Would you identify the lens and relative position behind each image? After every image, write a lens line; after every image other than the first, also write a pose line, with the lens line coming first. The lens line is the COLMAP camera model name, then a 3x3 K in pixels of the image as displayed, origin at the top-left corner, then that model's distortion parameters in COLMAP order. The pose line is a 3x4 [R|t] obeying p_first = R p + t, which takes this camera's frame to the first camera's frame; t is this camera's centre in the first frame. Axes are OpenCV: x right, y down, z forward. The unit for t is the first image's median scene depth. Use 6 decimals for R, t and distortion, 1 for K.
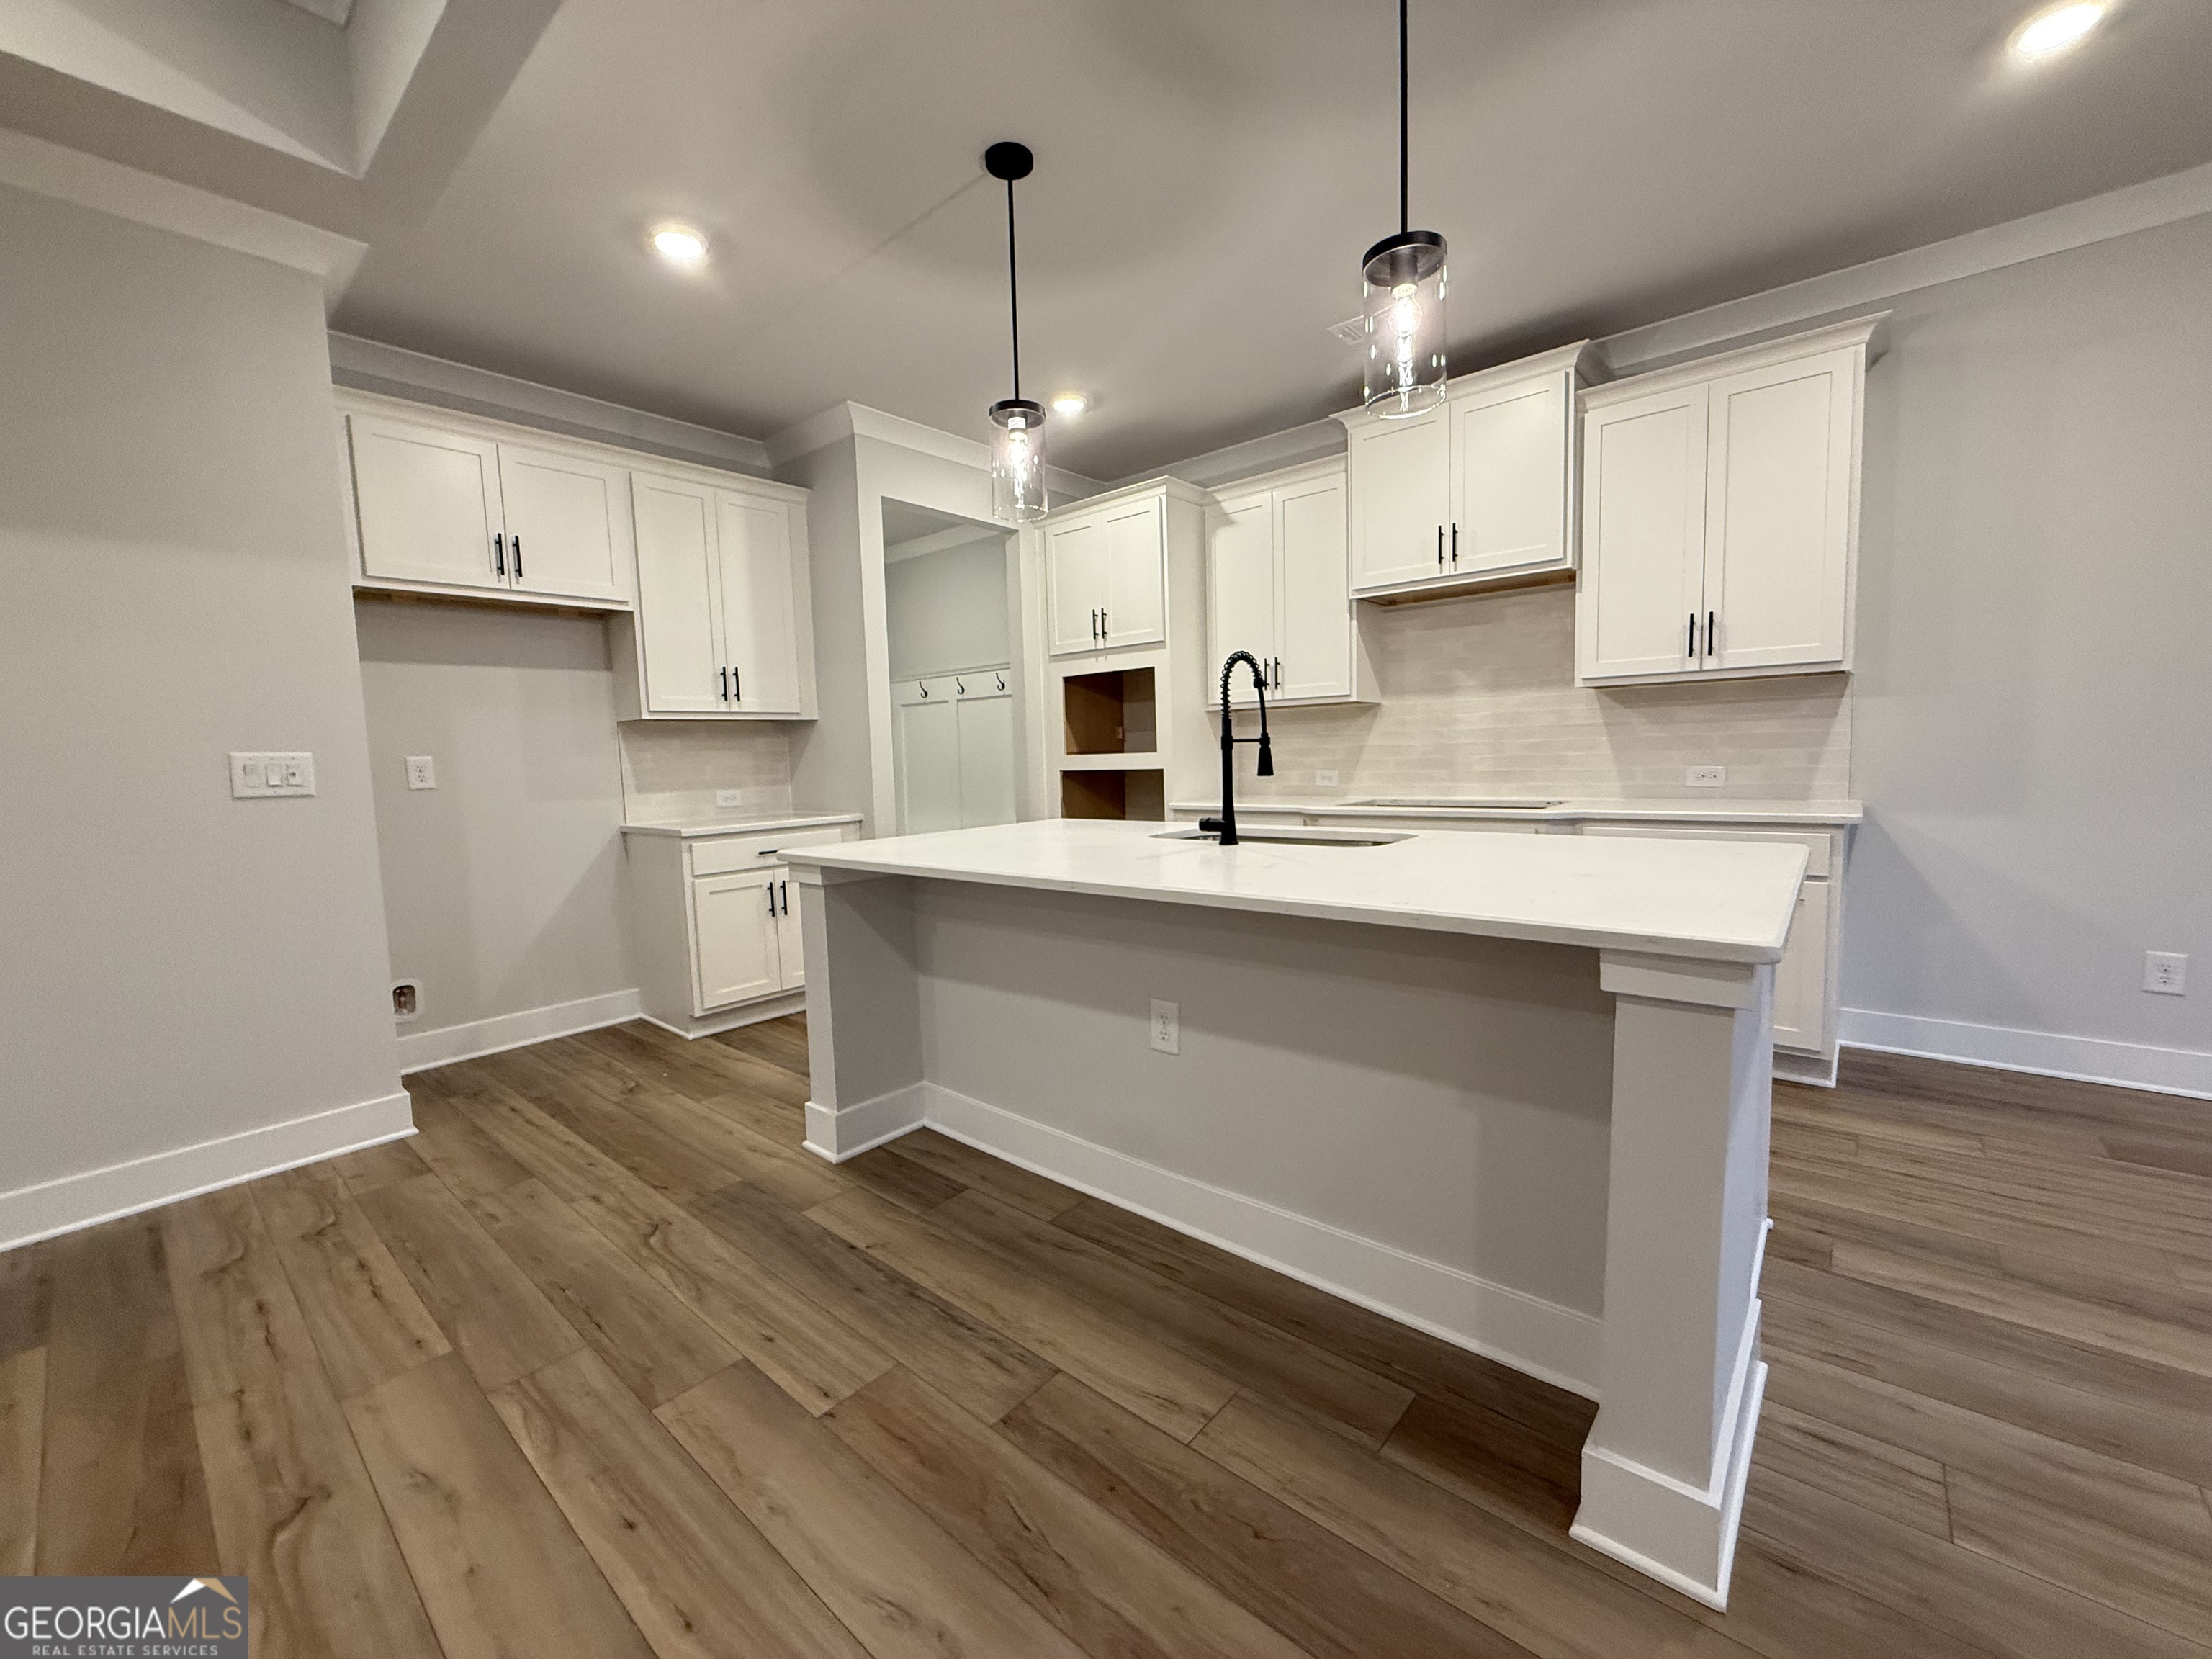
lens RADIAL K [[880.3, 0, 1111.4], [0, 880.3, 833.6], [0, 0, 1]] dist [-0.000236, 0.000297]
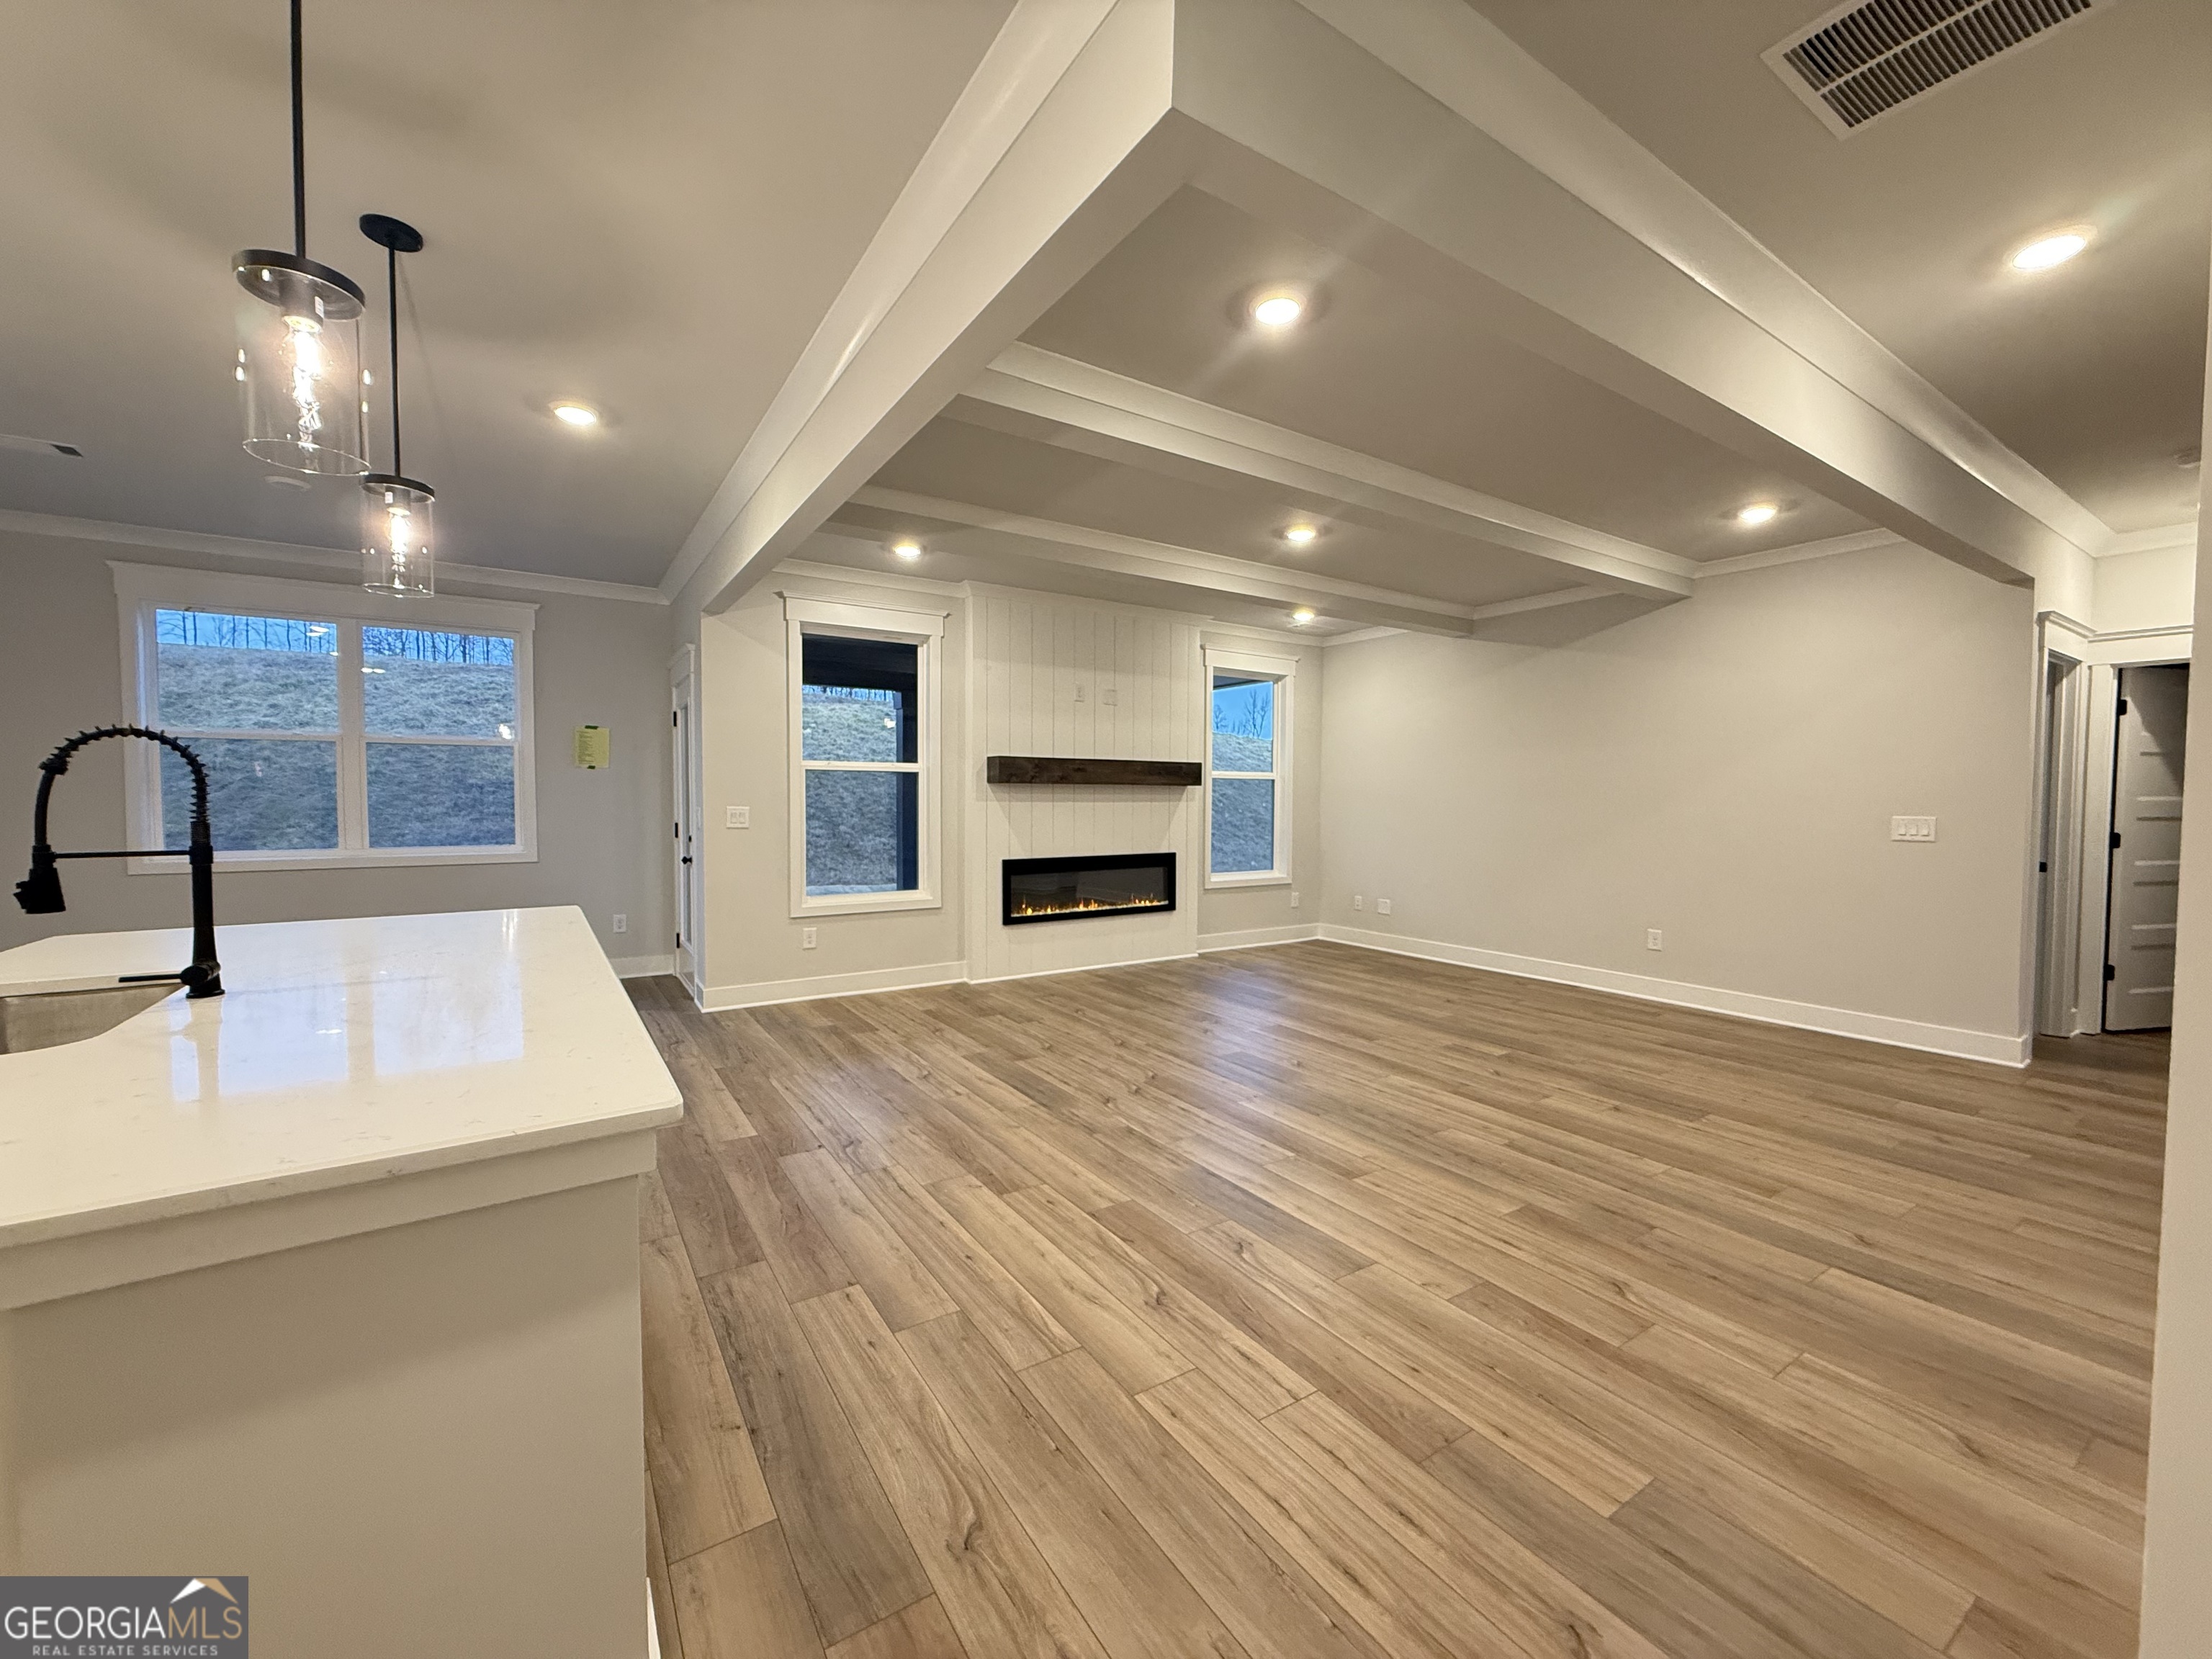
lens RADIAL K [[880.3, 0, 1109.2], [0, 880.3, 826.4], [0, 0, 1]] dist [-0.000236, 0.000297]
pose [[-0.959832, 0.017118, 0.280052, -0.906466], [0.051945, 0.991723, 0.117418, -0.199522], [-0.275724, 0.127249, -0.952777, 1.705616]]
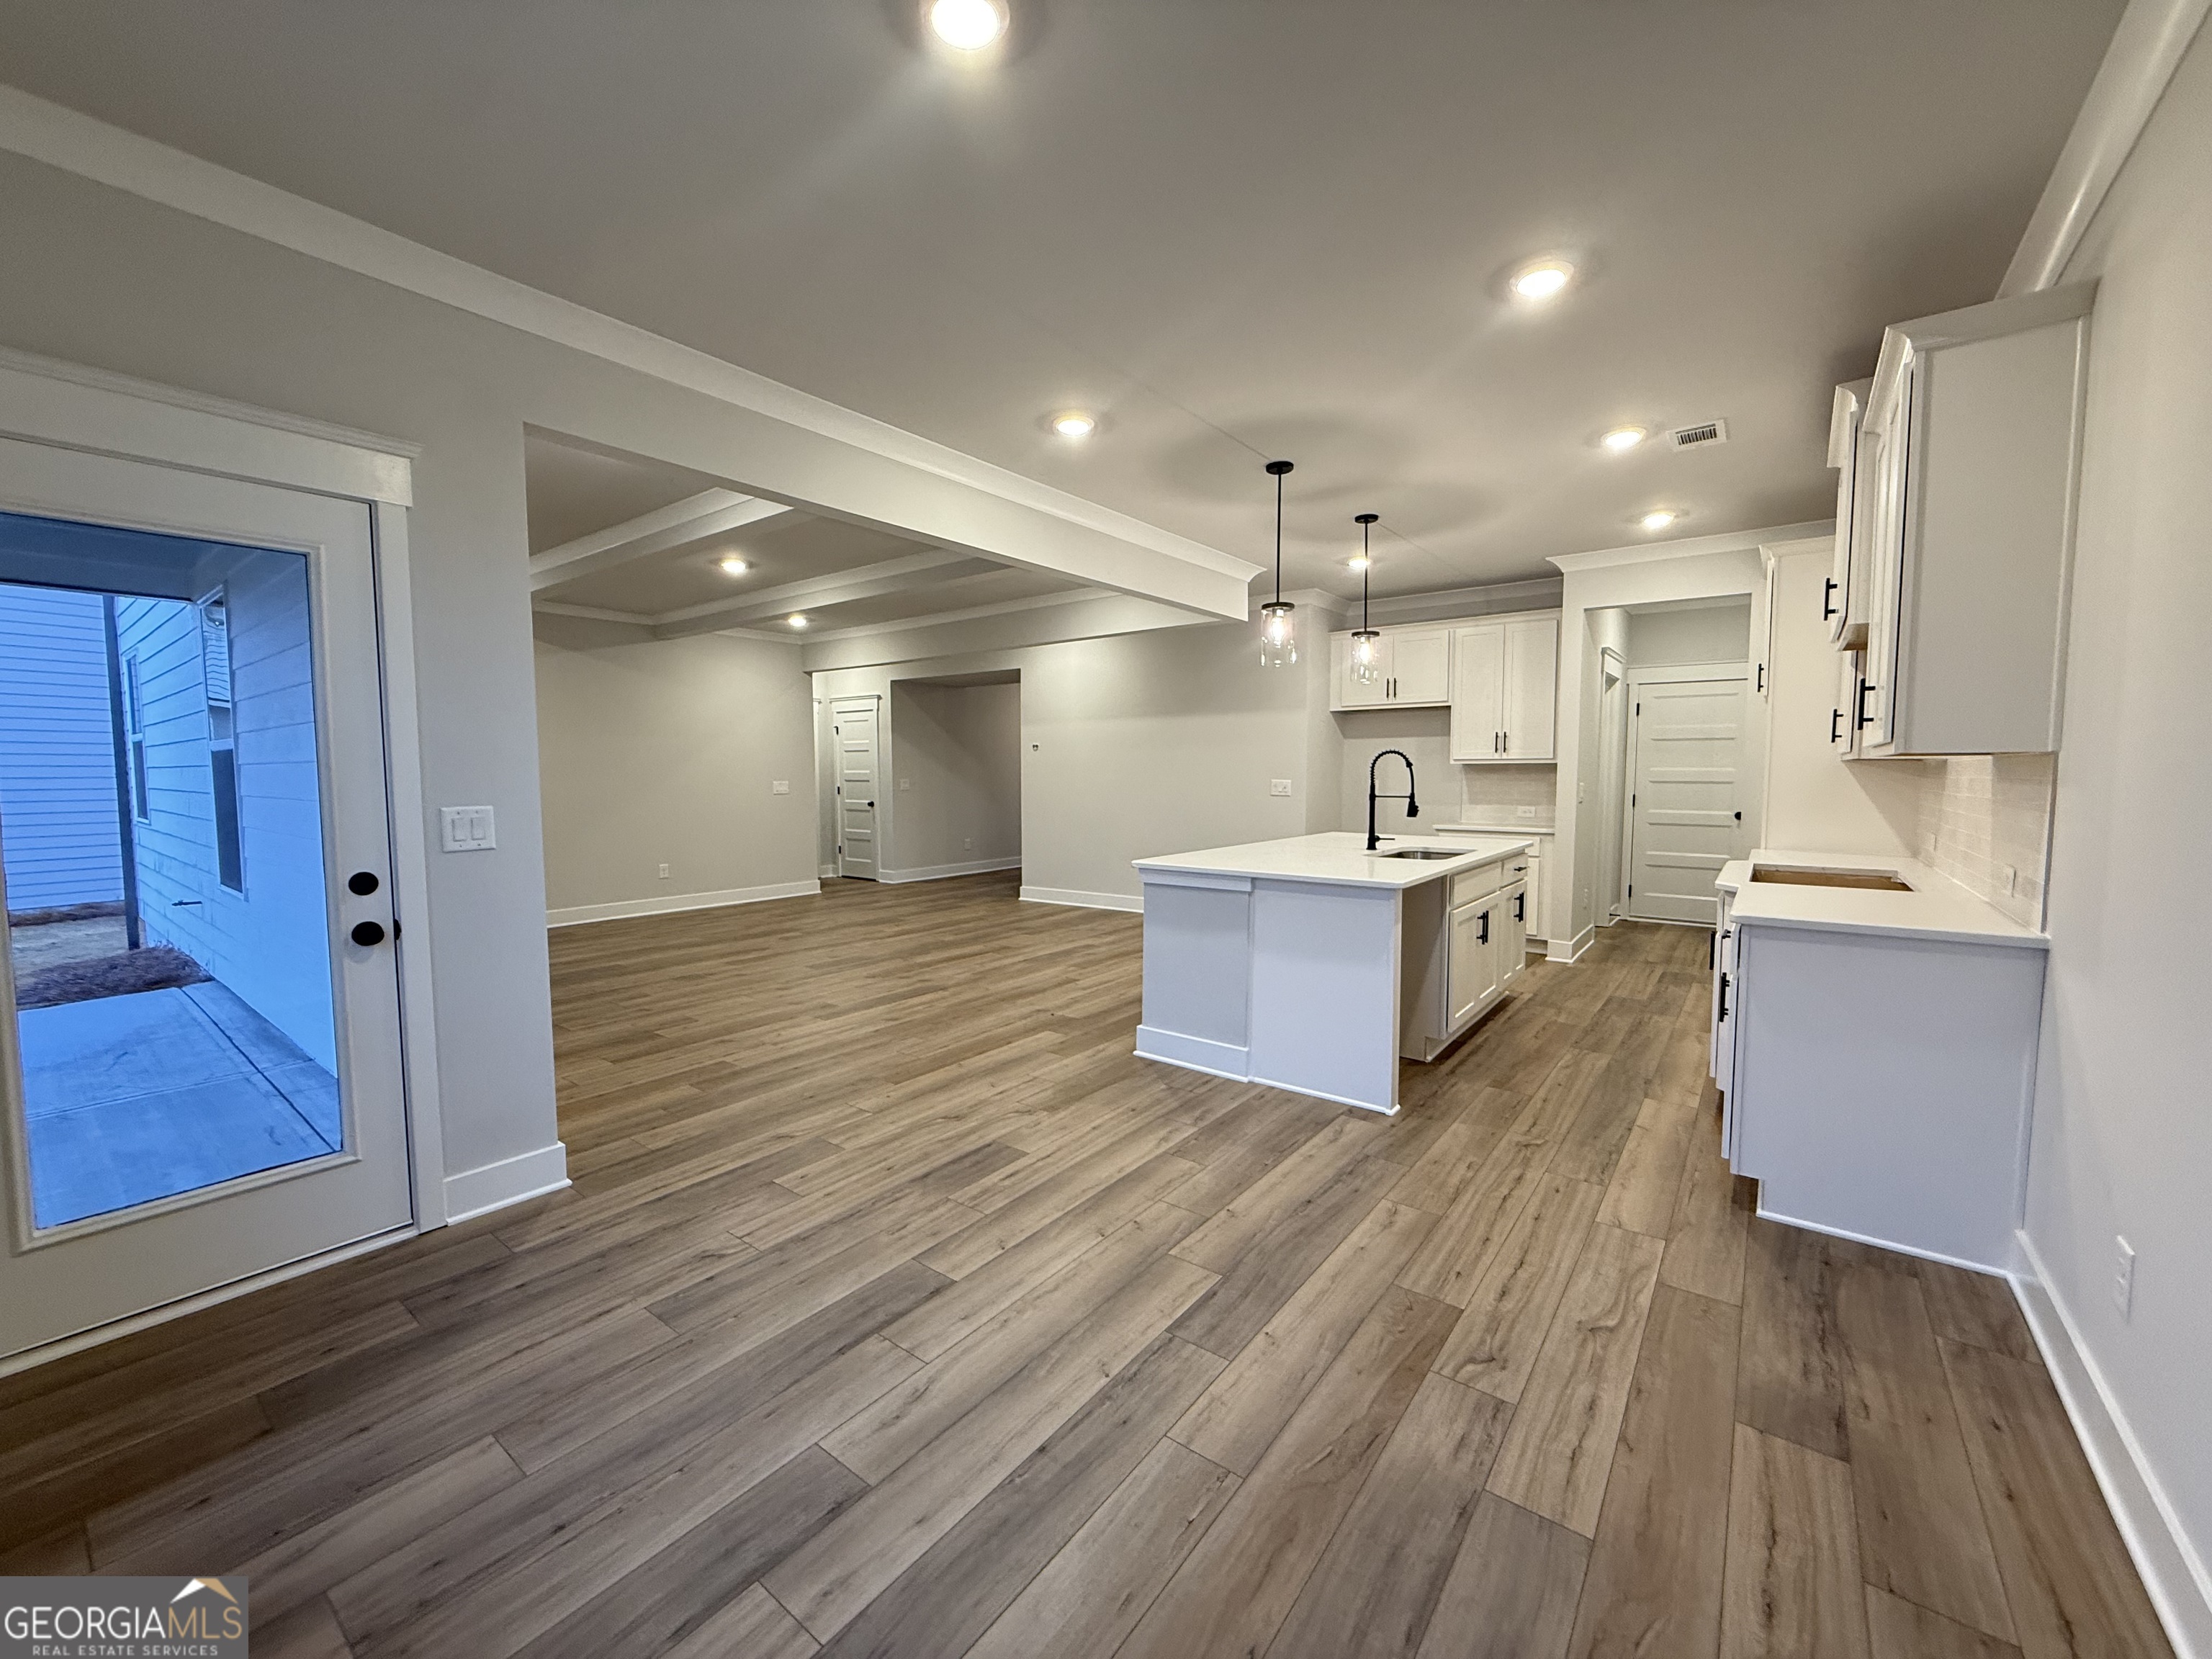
lens RADIAL K [[880.3, 0, 1099.2], [0, 880.3, 824.4], [0, 0, 1]] dist [-0.000236, 0.000297]
pose [[0.049174, 0.092015, -0.994543, 2.350217], [-0.094105, 0.991745, 0.087104, -0.177998], [0.994347, 0.089308, 0.057427, 0.338221]]
